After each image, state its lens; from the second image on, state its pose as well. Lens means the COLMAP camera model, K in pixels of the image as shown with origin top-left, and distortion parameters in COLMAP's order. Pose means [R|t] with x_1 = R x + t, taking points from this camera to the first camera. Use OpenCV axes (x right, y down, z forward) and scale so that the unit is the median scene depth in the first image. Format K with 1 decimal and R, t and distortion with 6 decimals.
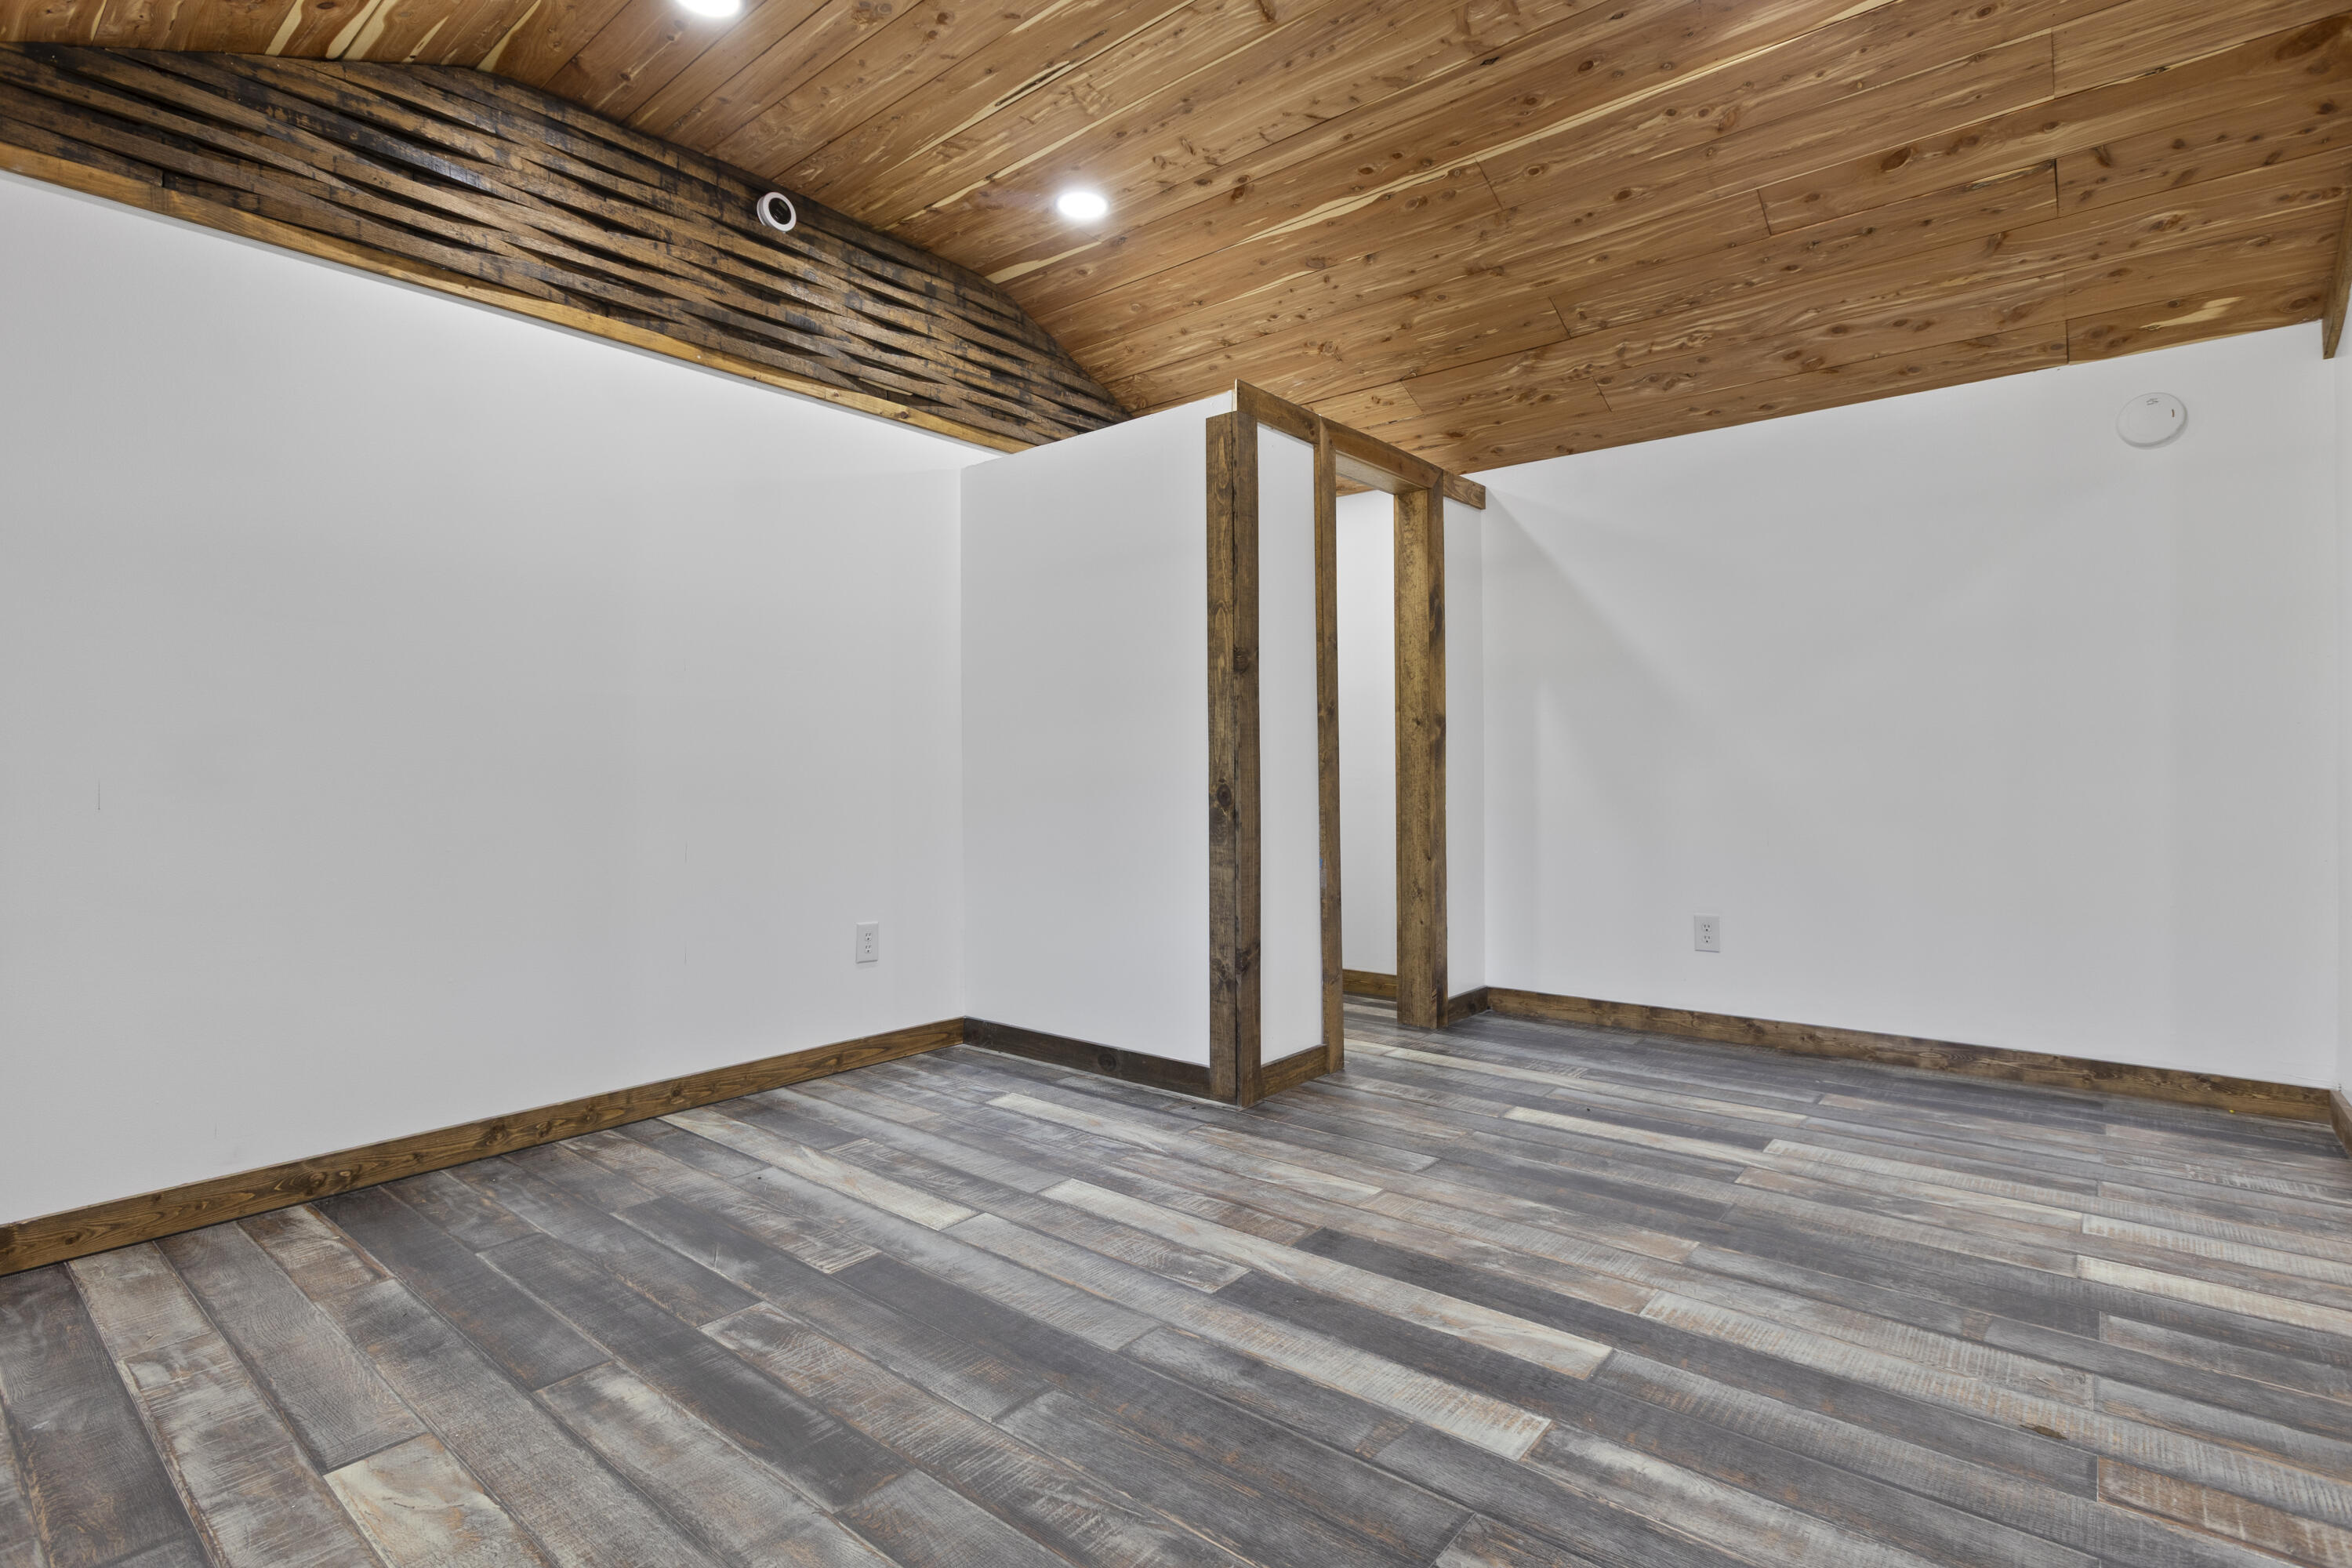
lens RADIAL K [[1130.4, 0, 1167.8], [0, 1130.4, 775.3], [0, 0, 1]] dist [-0.009516, 0.000865]
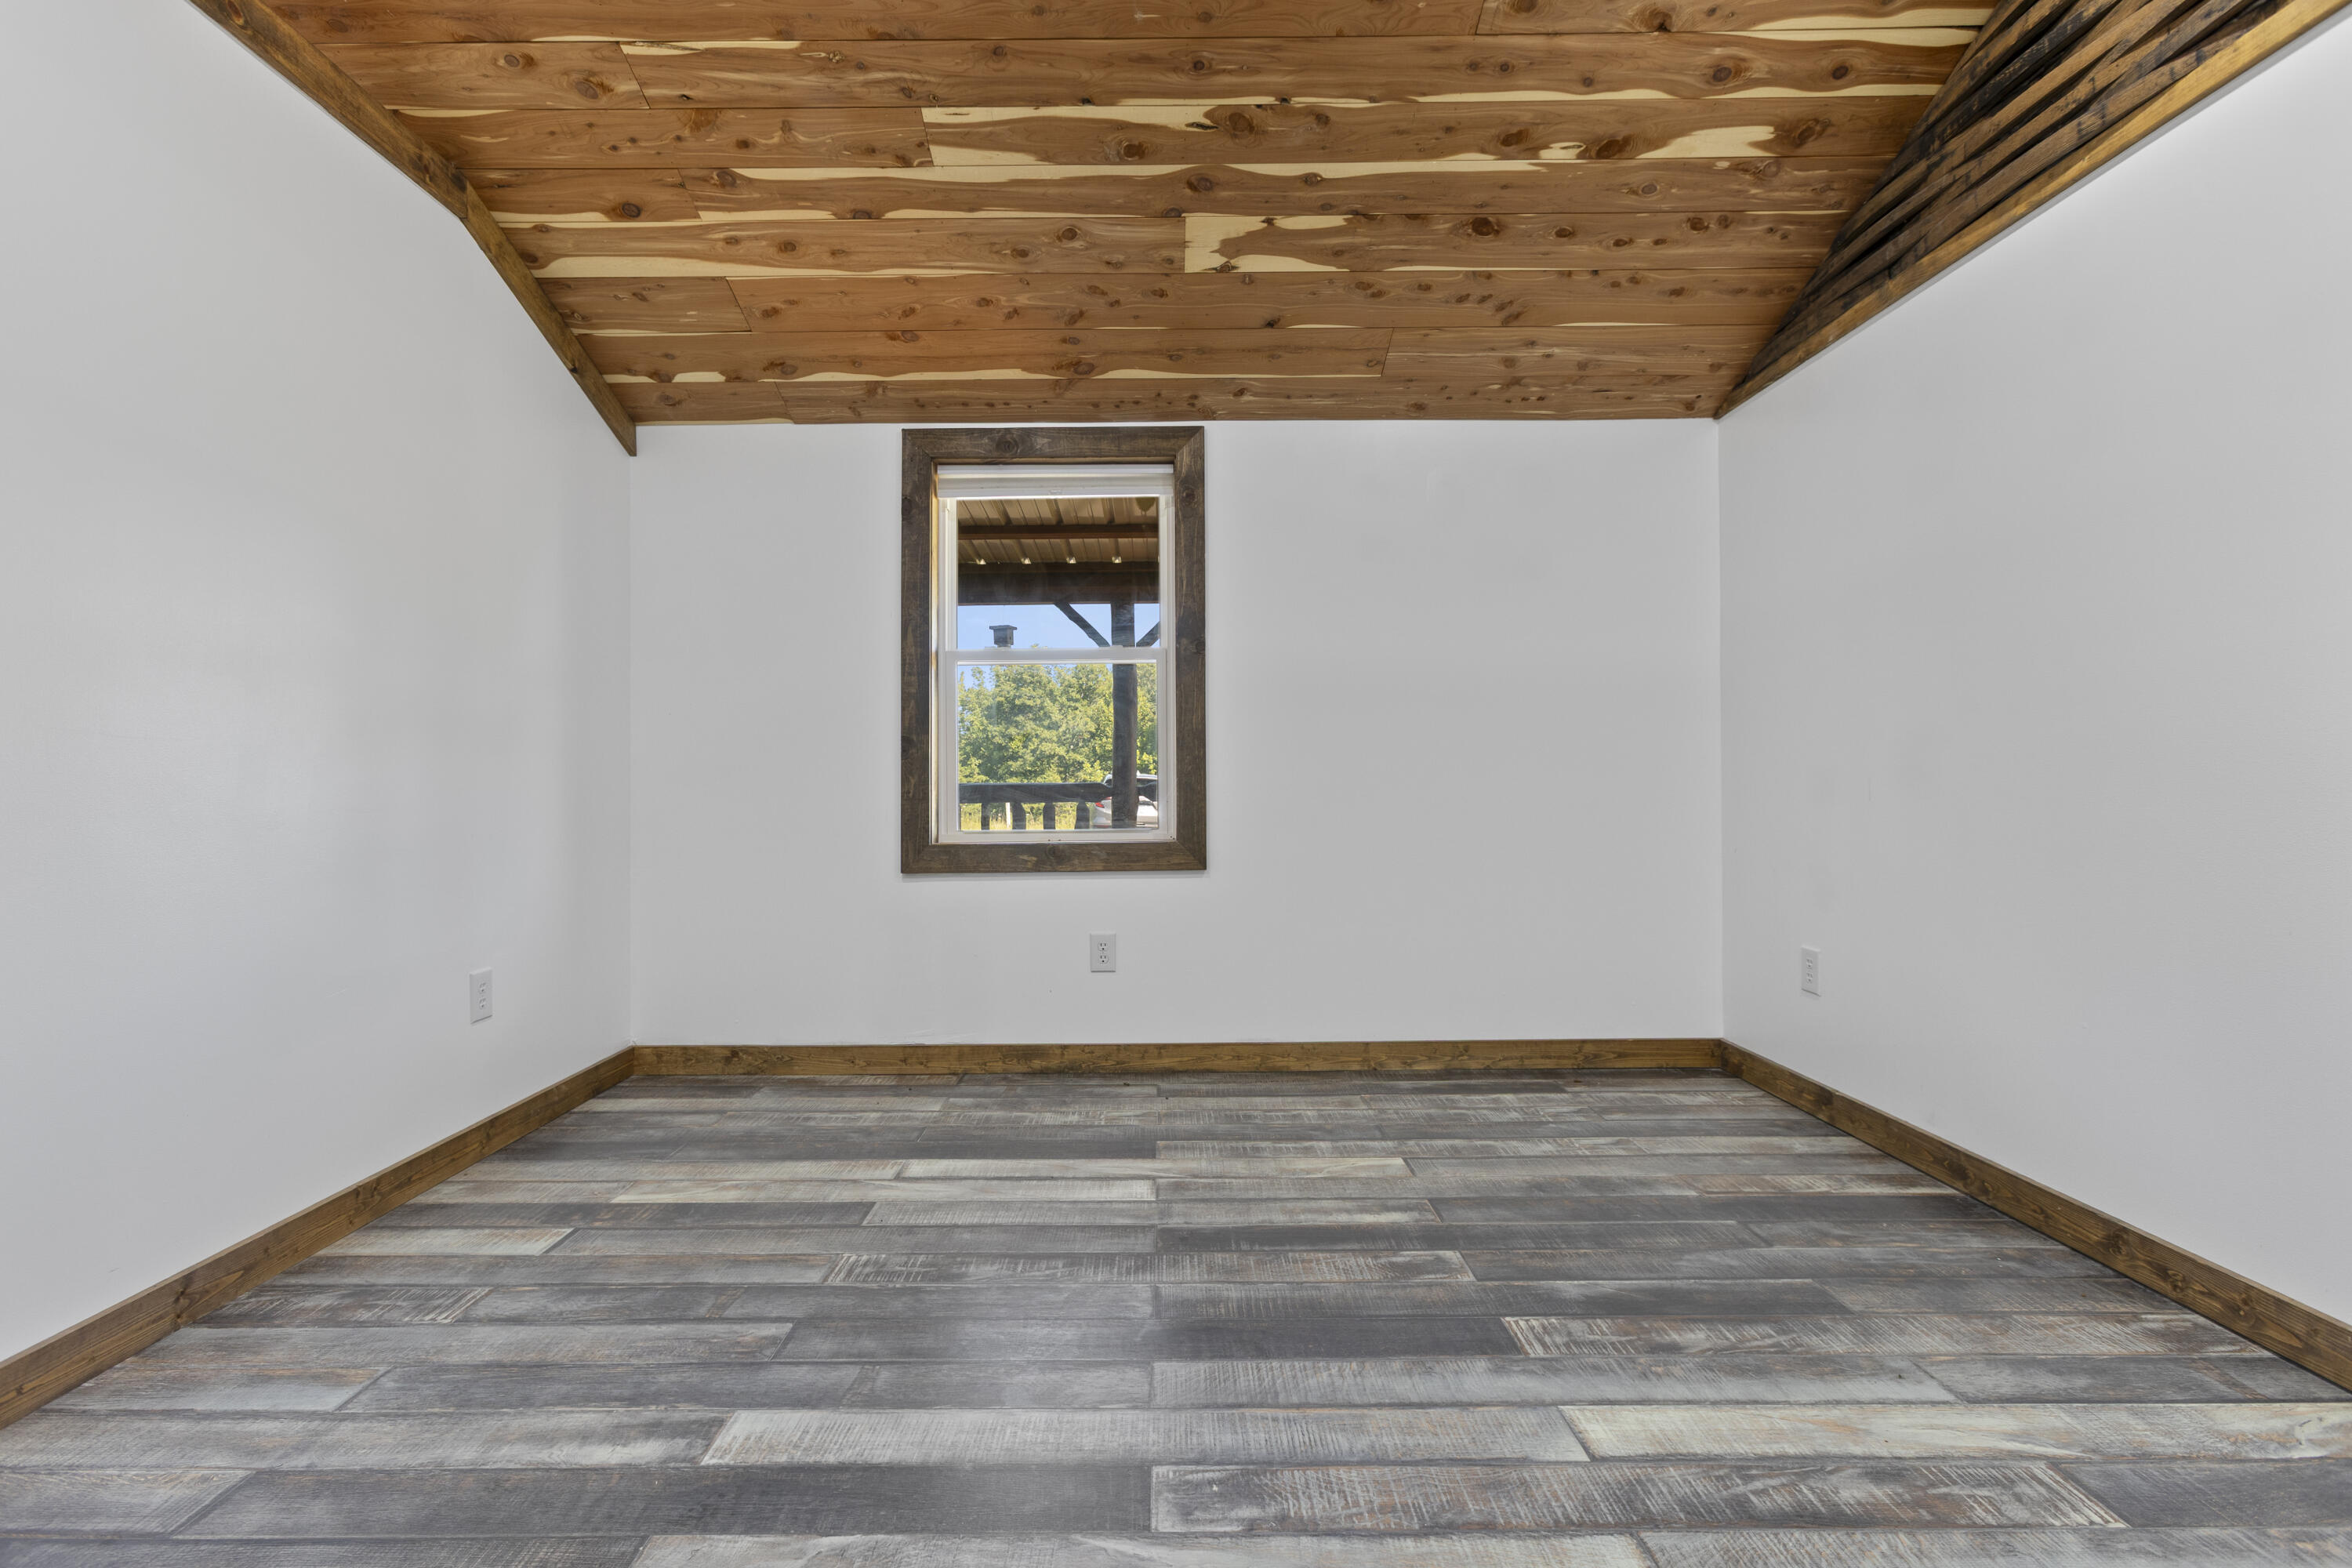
lens RADIAL K [[1045.9, 0, 1165.0], [0, 1045.9, 786.2], [0, 0, 1]] dist [-0.000521, 0.001210]
pose [[-0.766157, 0.016890, -0.642432, 0.462959], [0.010617, 0.999851, 0.013626, -0.011269], [0.642566, 0.003619, -0.766222, 1.492775]]
